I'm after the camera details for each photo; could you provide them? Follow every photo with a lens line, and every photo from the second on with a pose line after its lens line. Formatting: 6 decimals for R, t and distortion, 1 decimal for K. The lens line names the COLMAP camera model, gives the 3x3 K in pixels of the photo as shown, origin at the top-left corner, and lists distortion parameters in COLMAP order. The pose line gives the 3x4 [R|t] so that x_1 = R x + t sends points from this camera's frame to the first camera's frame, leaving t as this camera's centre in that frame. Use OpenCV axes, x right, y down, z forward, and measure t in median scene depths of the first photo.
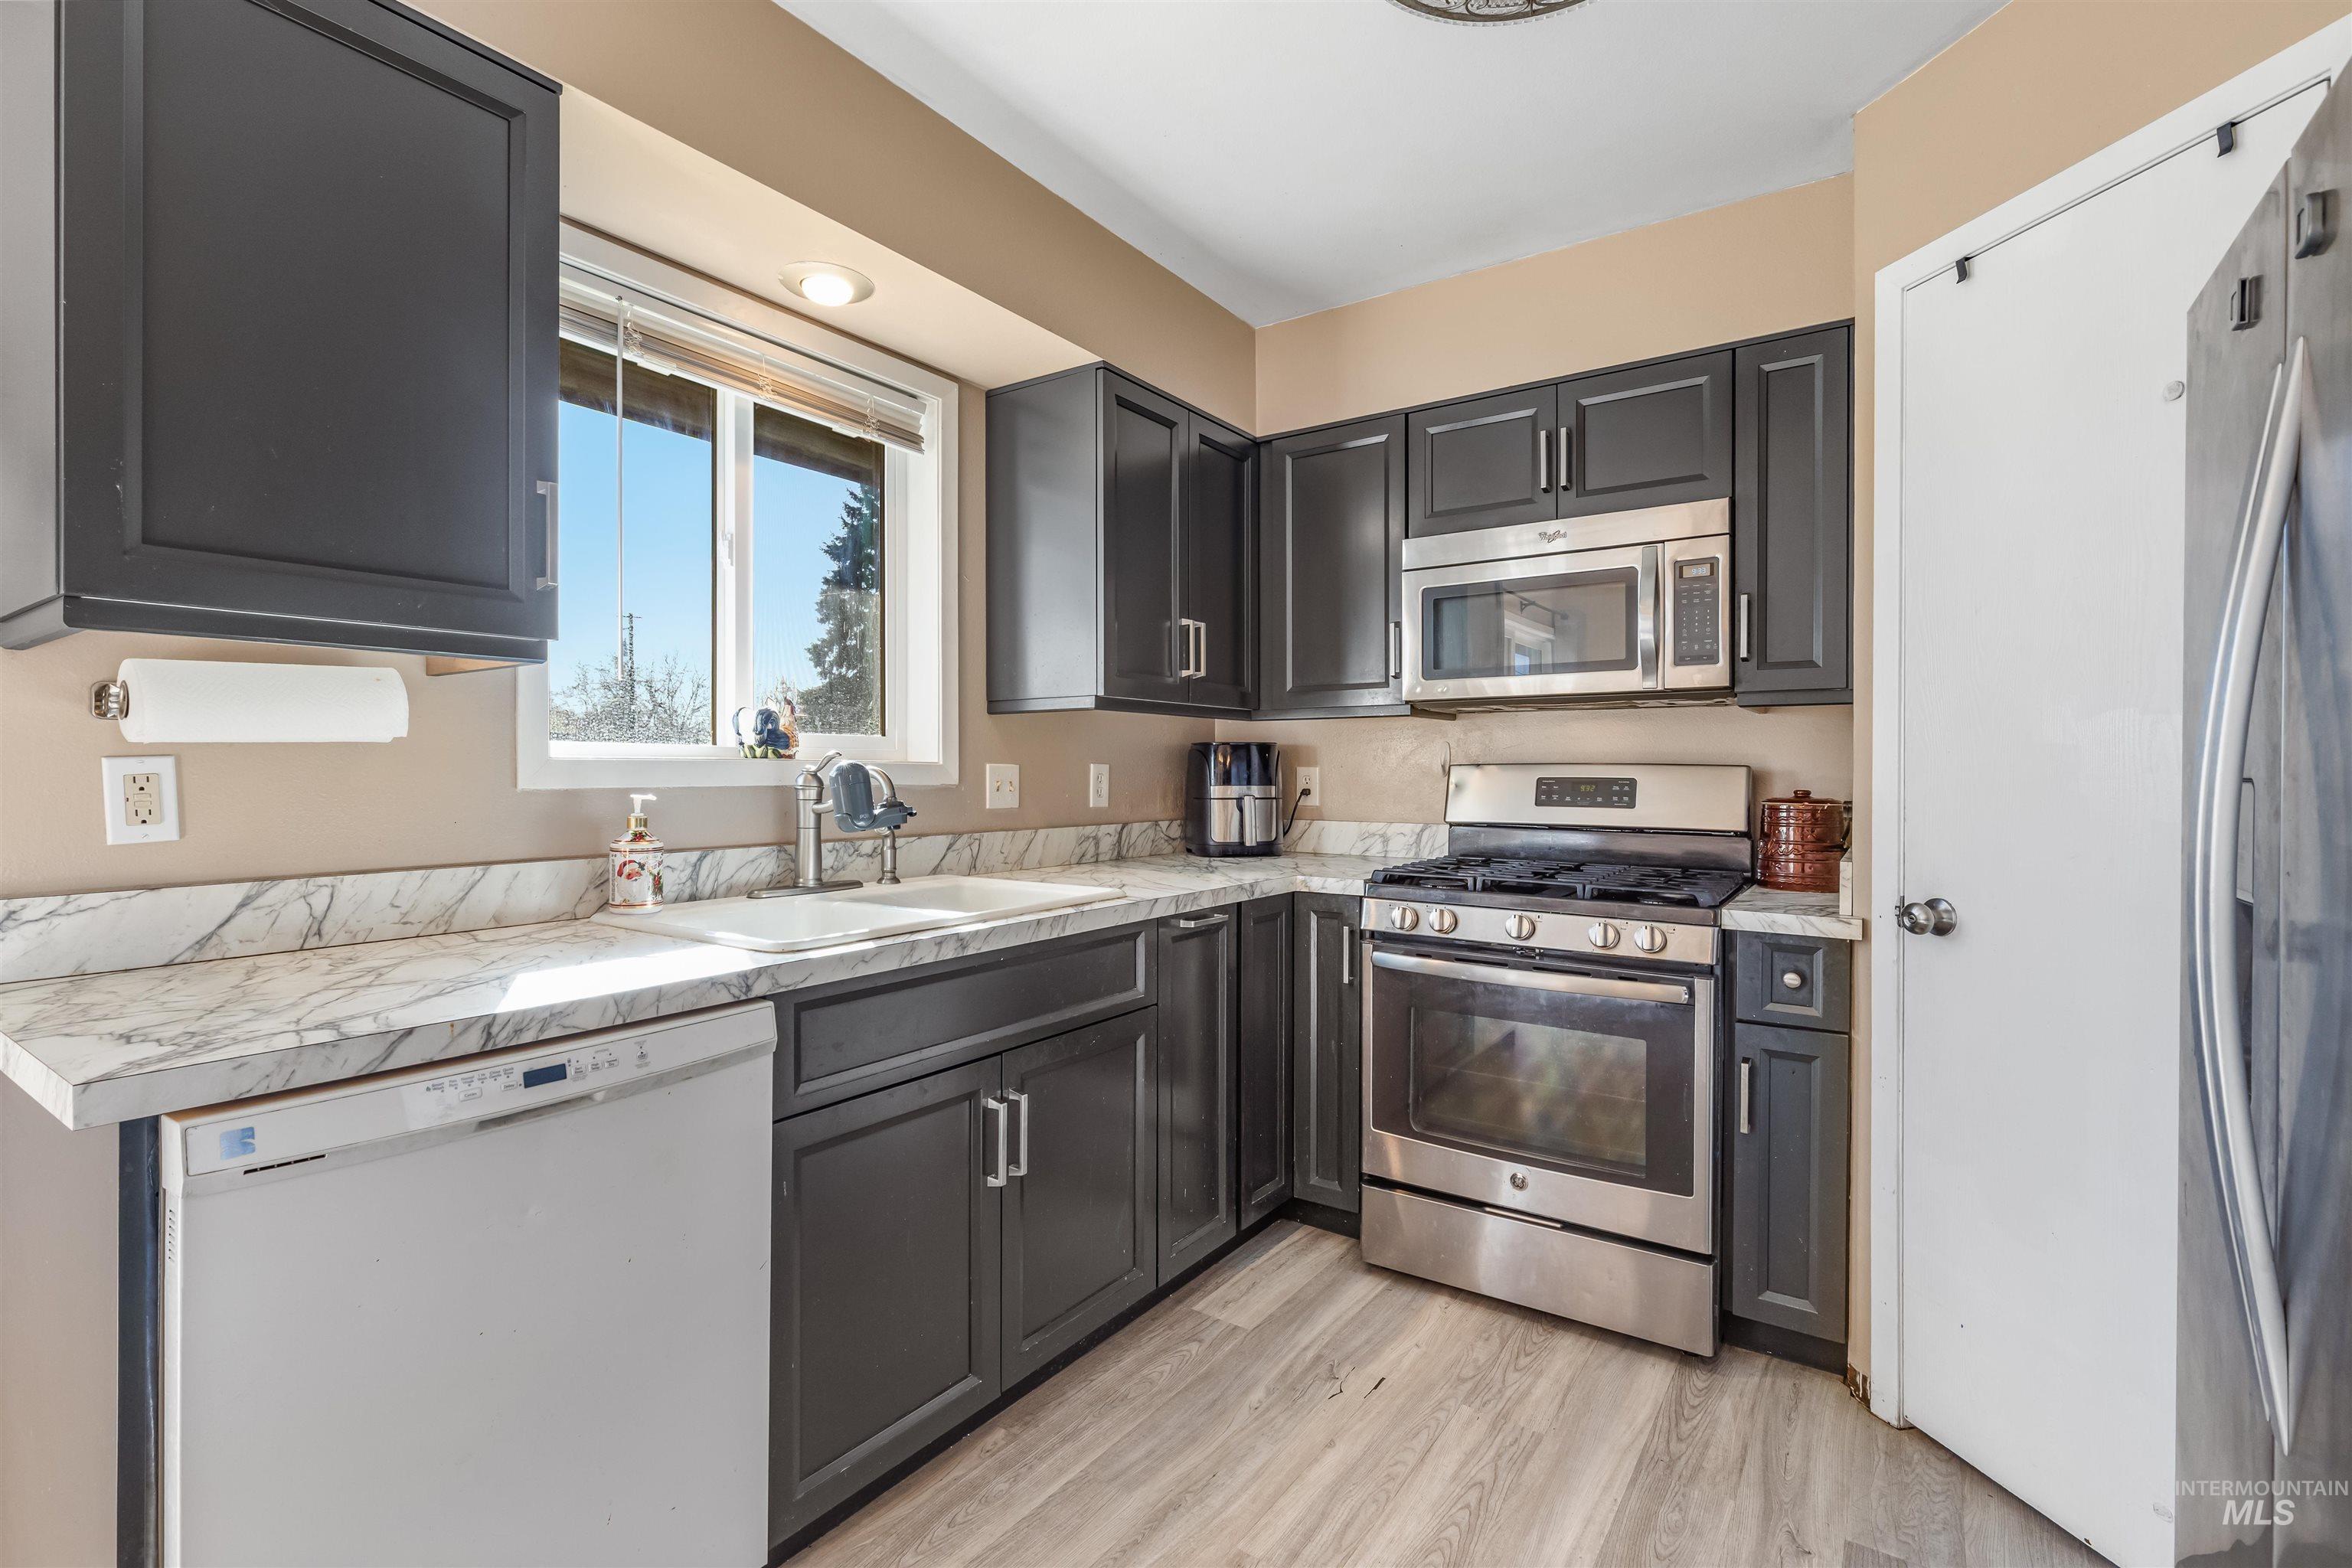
lens RADIAL K [[1076.0, 0, 1171.7], [0, 1076.0, 766.9], [0, 0, 1]] dist [-0.000629, 0.000127]
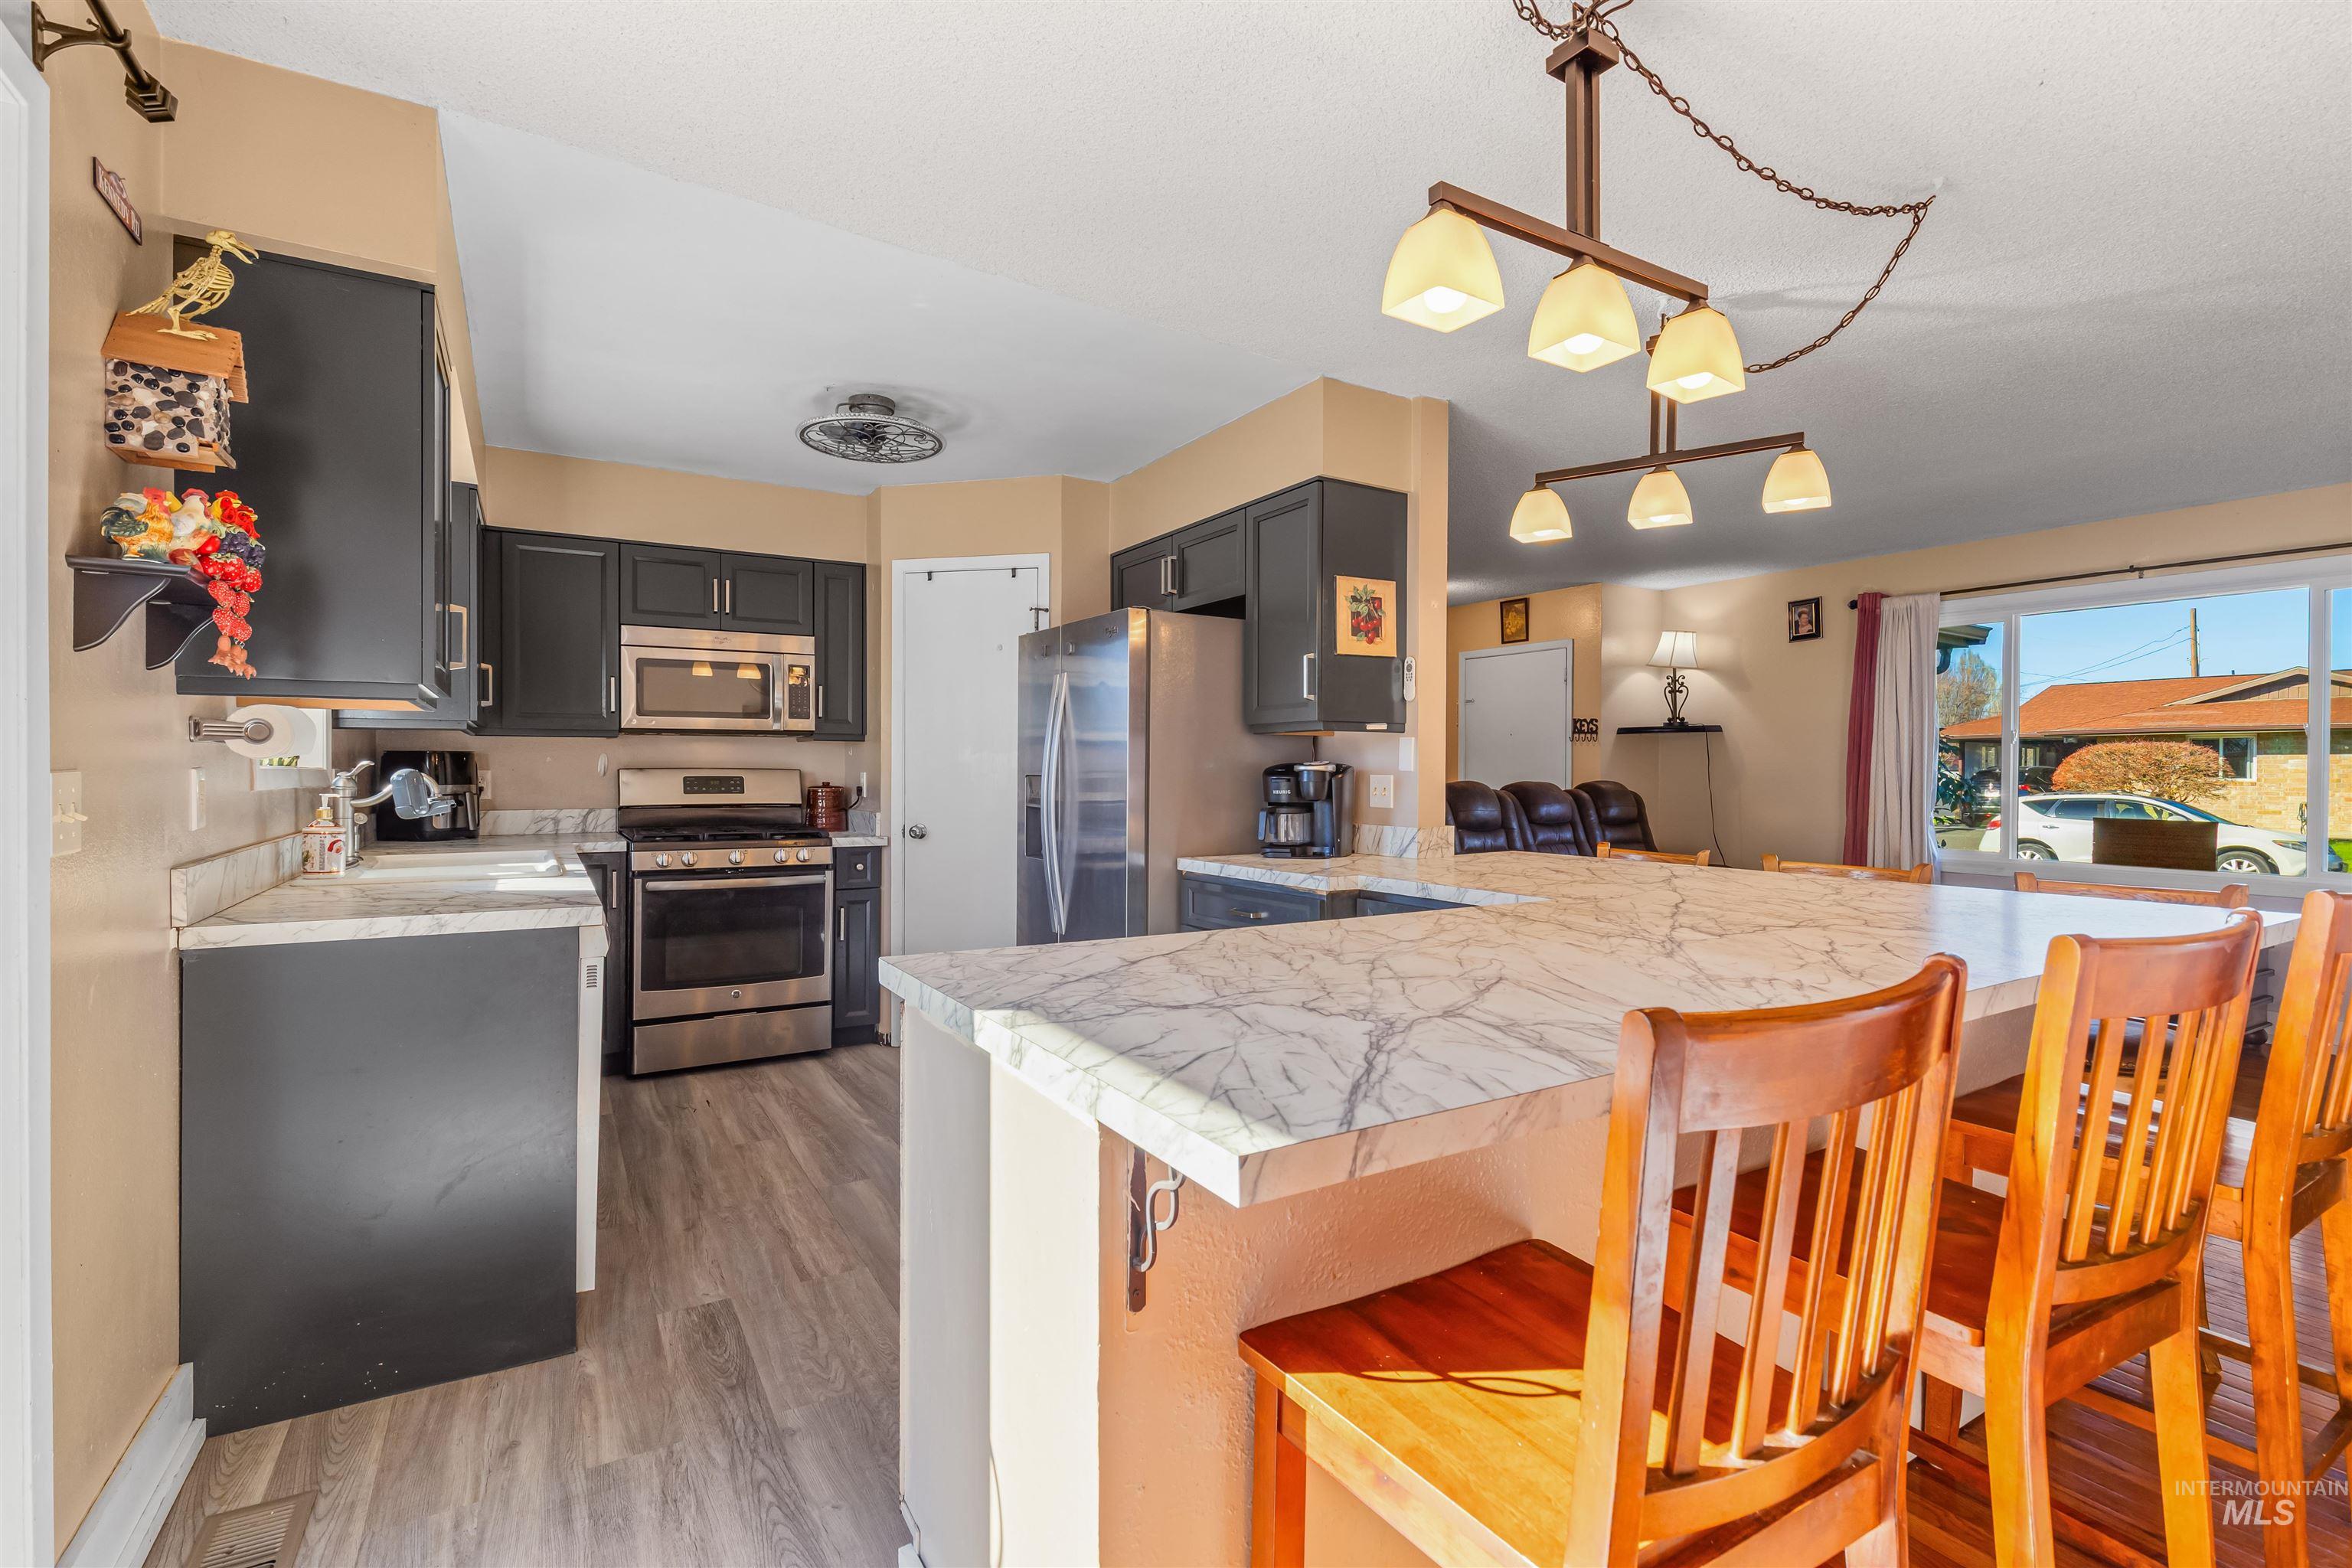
lens RADIAL K [[1076.0, 0, 1187.4], [0, 1076.0, 772.5], [0, 0, 1]] dist [-0.000629, 0.000127]
pose [[0.407005, -0.004026, 0.913417, -1.036883], [-0.003384, 0.999977, 0.005916, -0.010705], [-0.913420, -0.005499, 0.406982, -0.456957]]
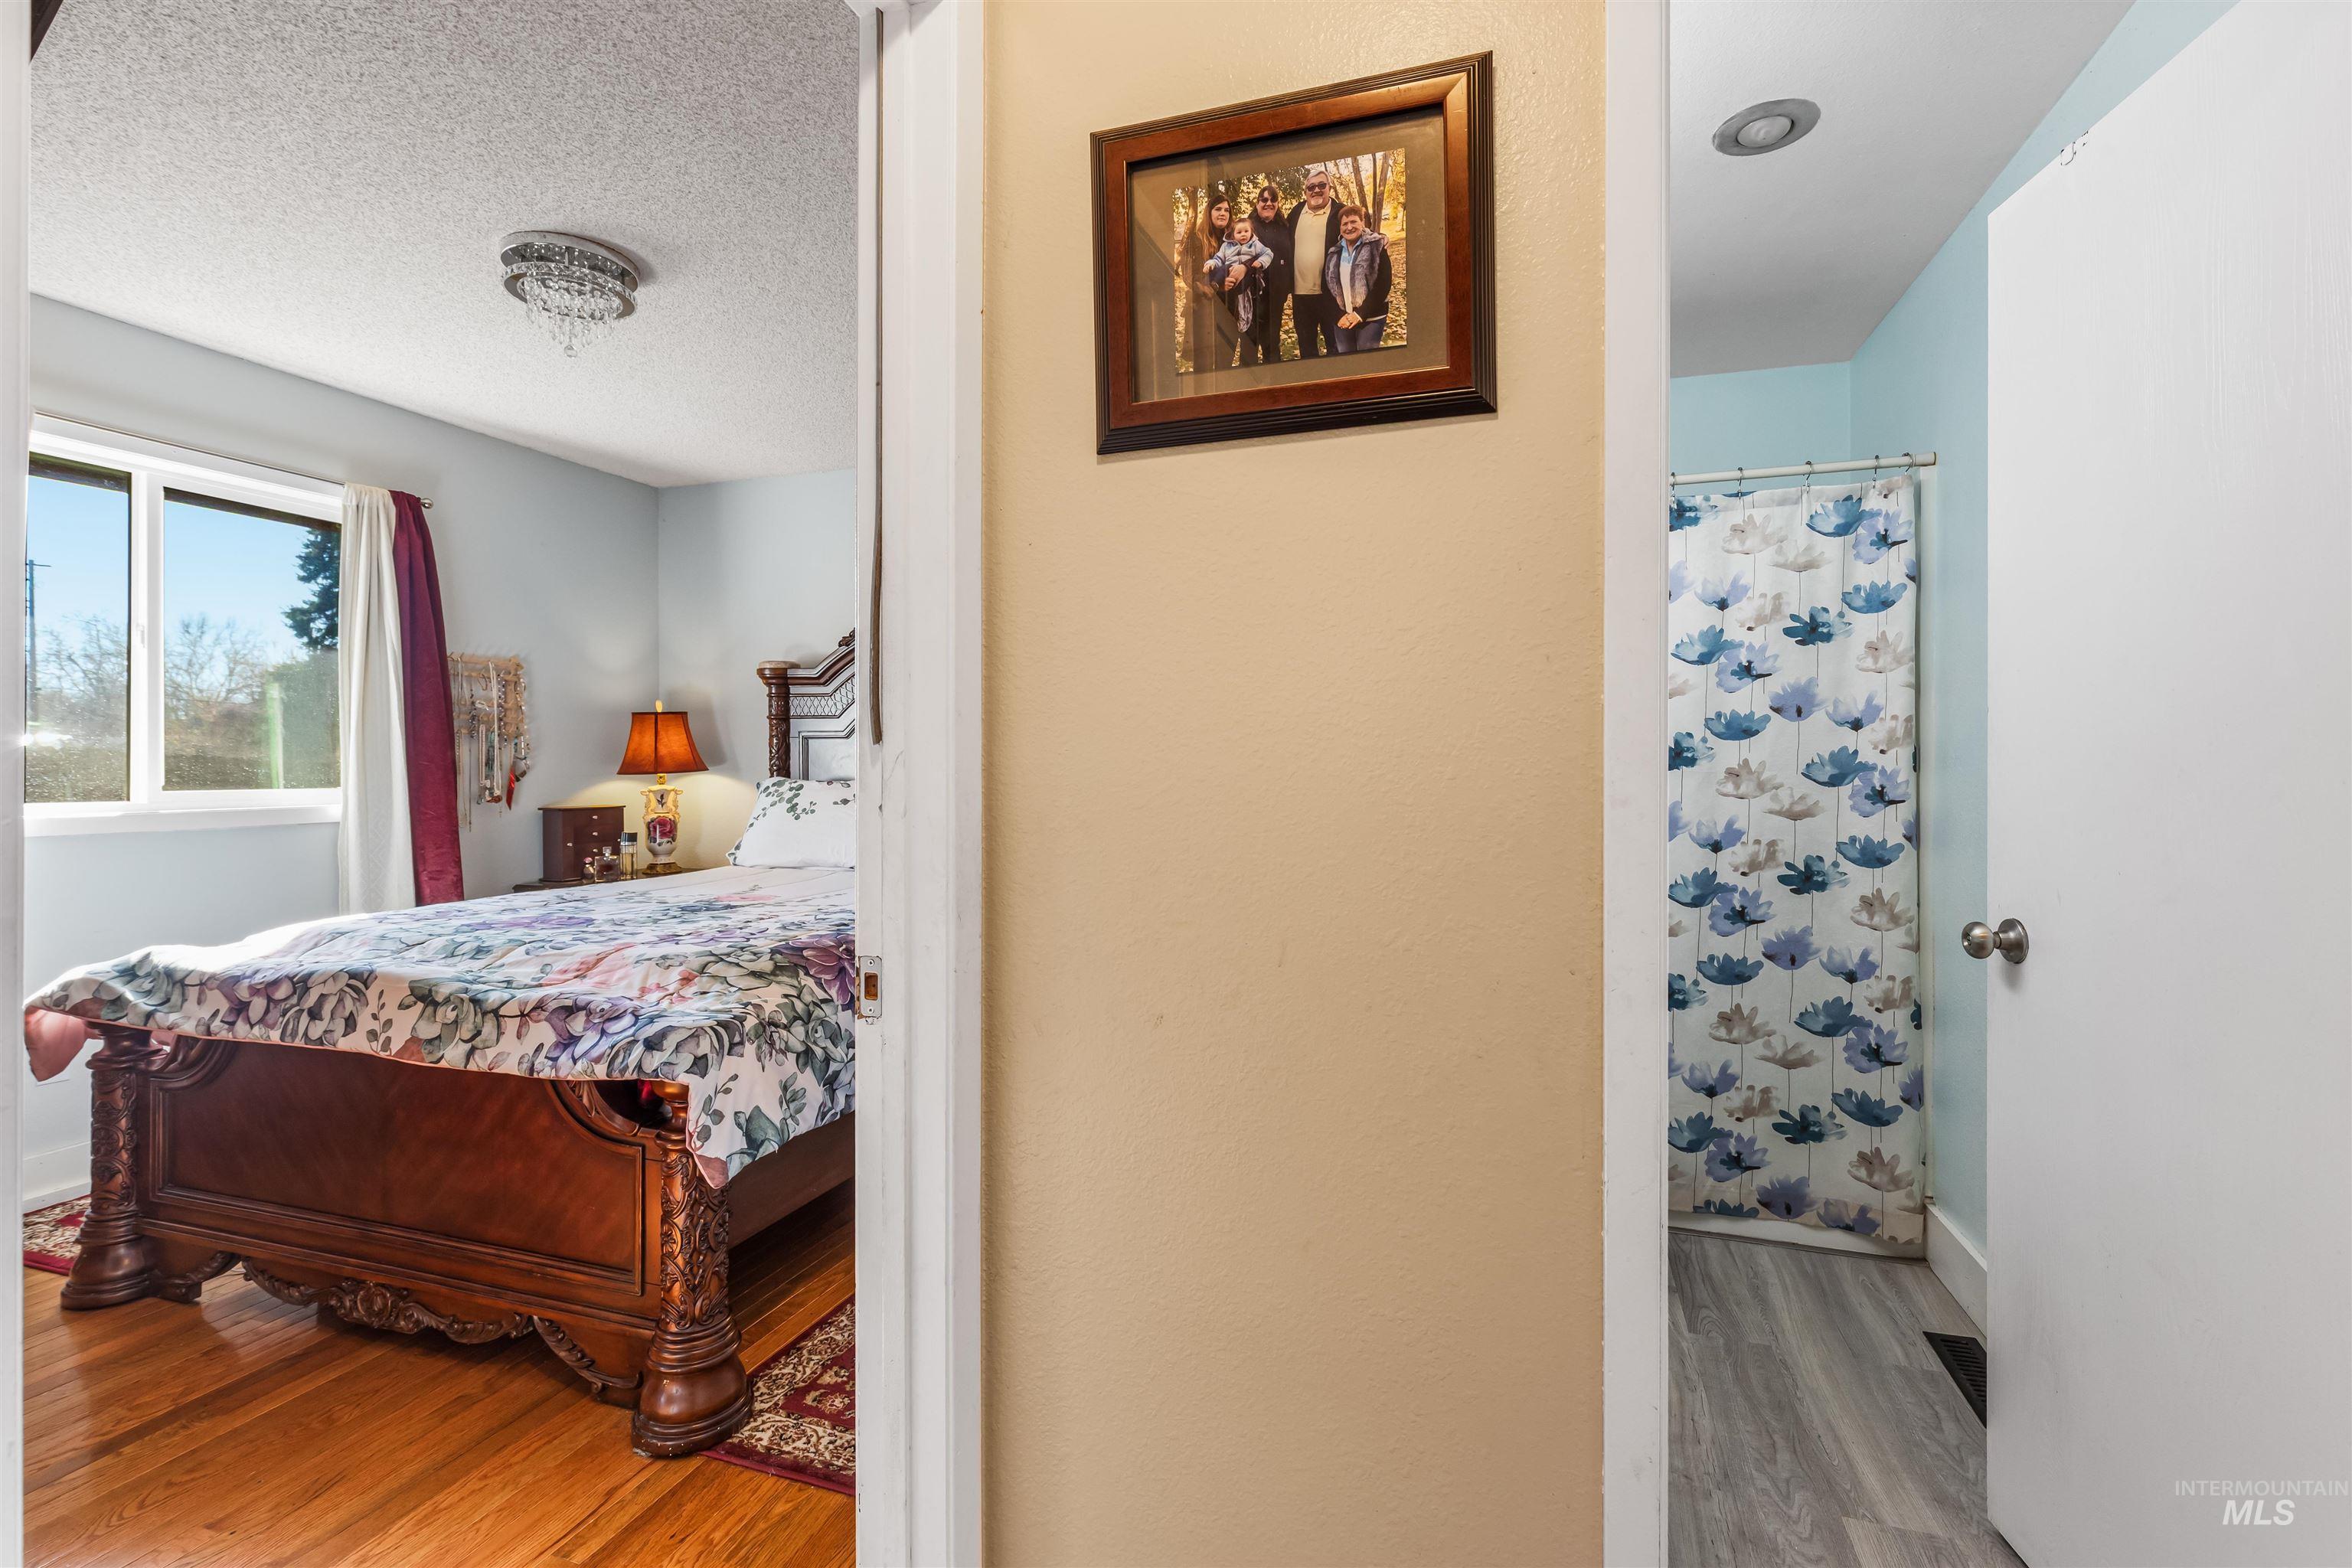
lens RADIAL K [[1076.0, 0, 1157.3], [0, 1076.0, 759.5], [0, 0, 1]] dist [-0.000629, 0.000127]
pose [[0.964121, 0.001028, 0.265459, 1.777232], [-0.000669, 0.999999, -0.001444, 0.003798], [-0.265461, 0.001214, 0.964121, 1.200571]]
